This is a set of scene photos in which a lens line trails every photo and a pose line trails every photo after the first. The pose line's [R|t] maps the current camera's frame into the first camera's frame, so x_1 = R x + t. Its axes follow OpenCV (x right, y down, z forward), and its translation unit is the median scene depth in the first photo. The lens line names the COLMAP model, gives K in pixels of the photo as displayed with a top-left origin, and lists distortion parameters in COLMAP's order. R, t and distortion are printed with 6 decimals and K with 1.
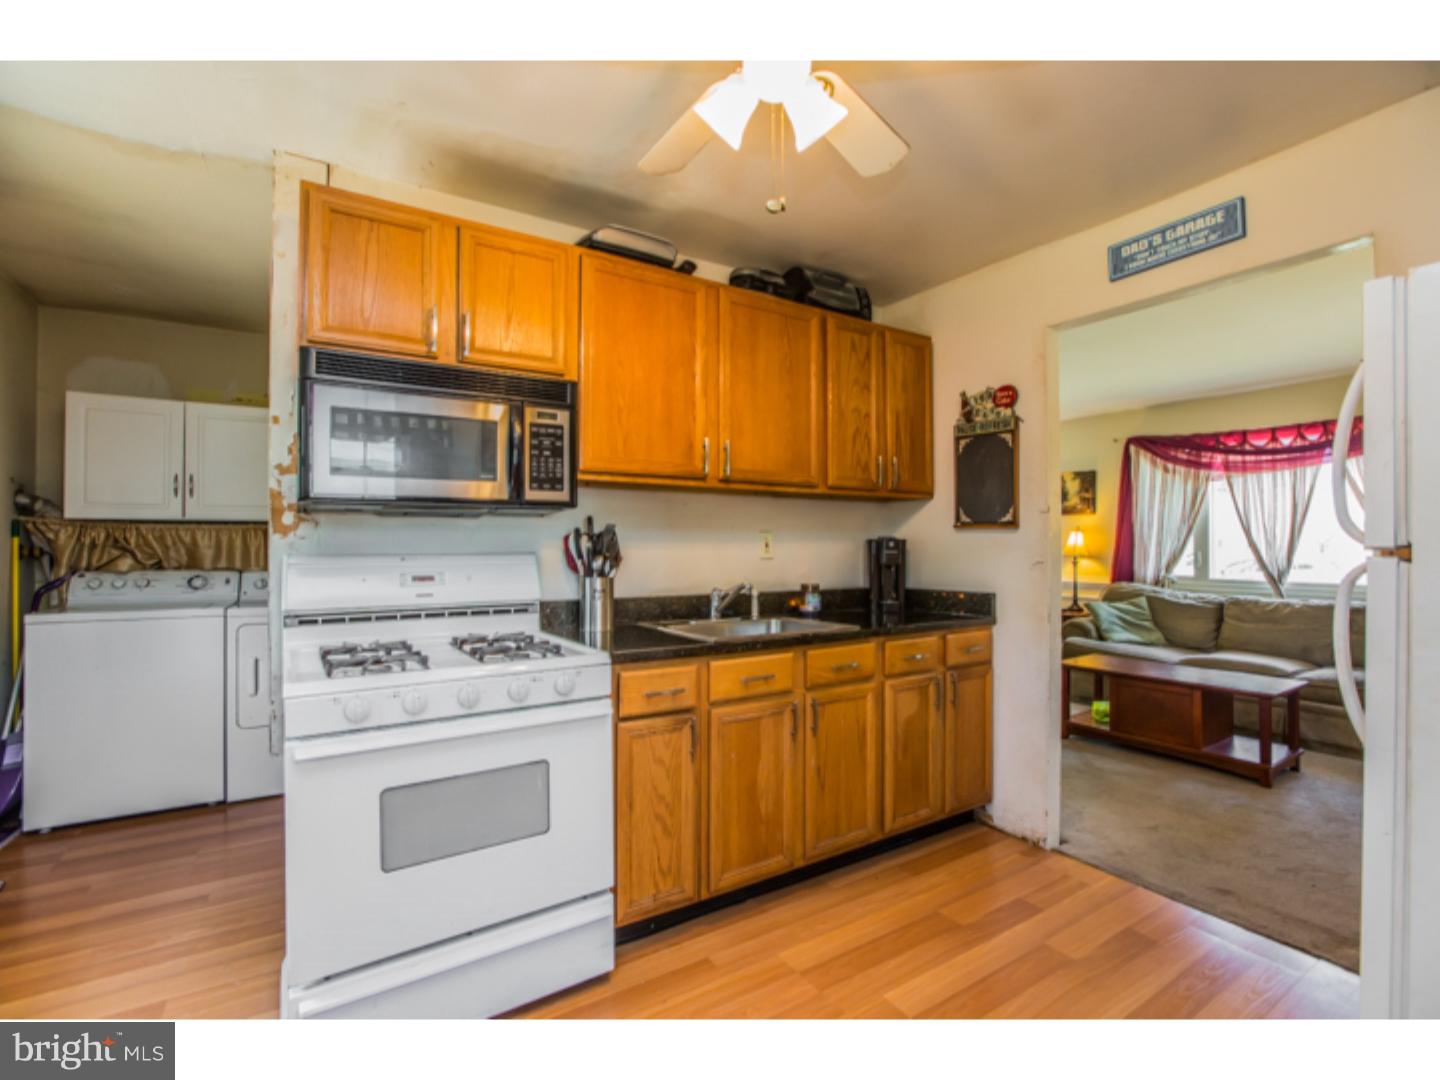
lens RADIAL K [[650.2, 0, 705.0], [0, 650.2, 538.2], [0, 0, 1]] dist [-0.053151, 0.017517]
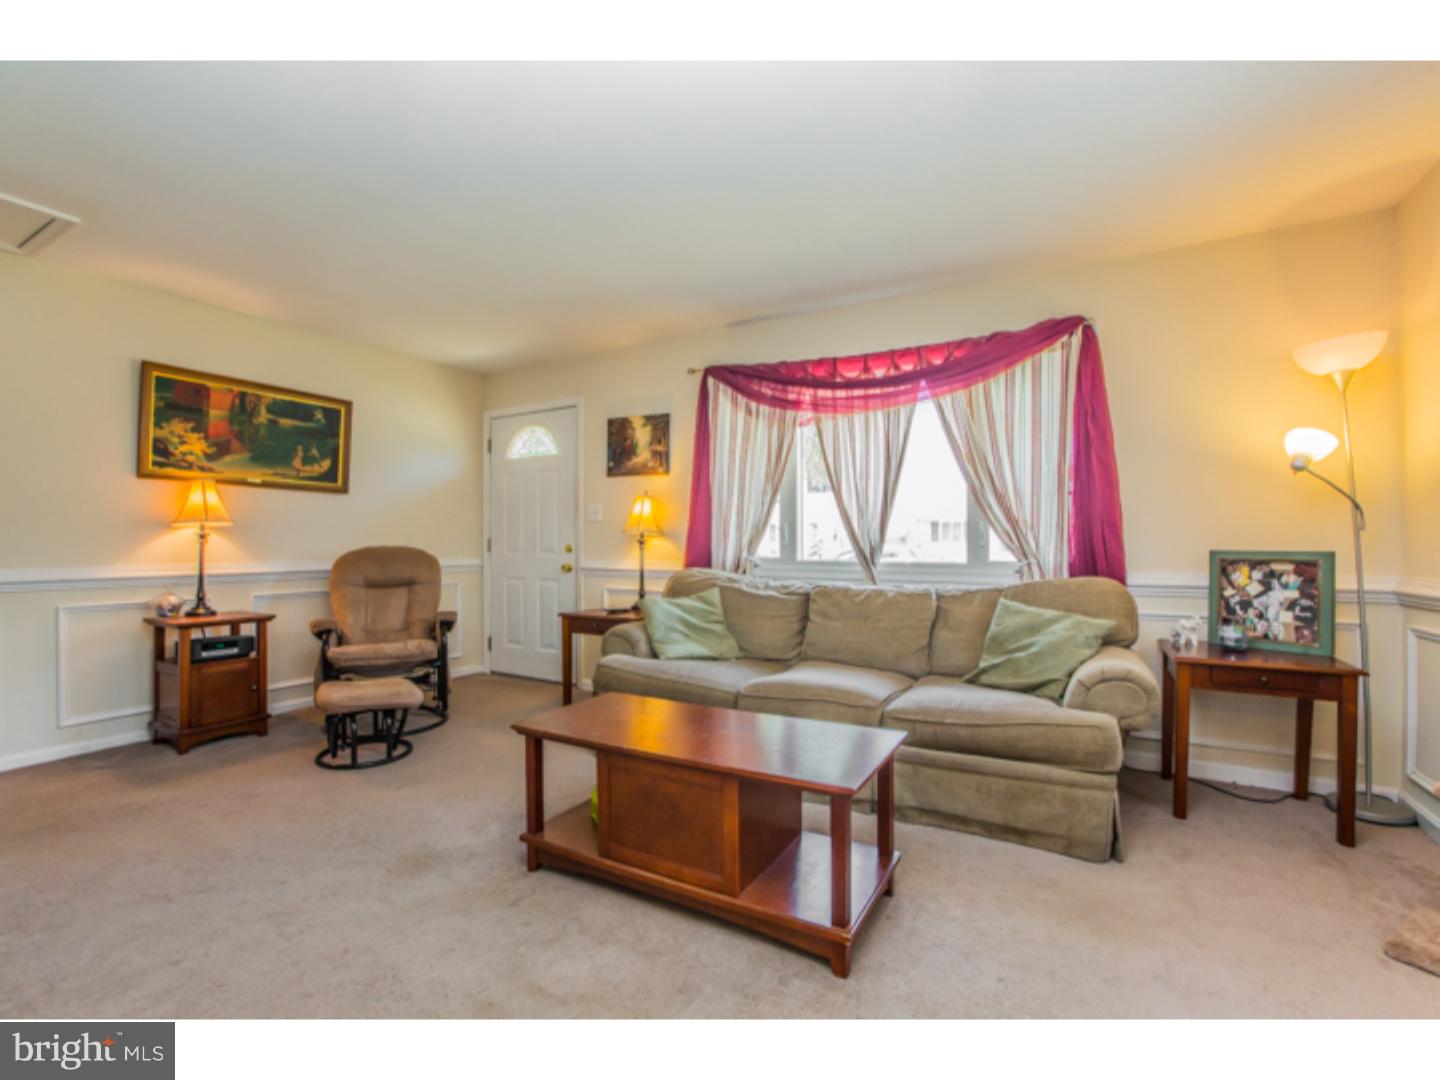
lens RADIAL K [[650.2, 0, 707.8], [0, 650.2, 536.2], [0, 0, 1]] dist [-0.053151, 0.017517]
pose [[0.884008, 0.001254, 0.467470, 0.760237], [-0.002577, 0.999994, 0.002190, 0.075093], [-0.467465, -0.003141, 0.884006, 0.820891]]
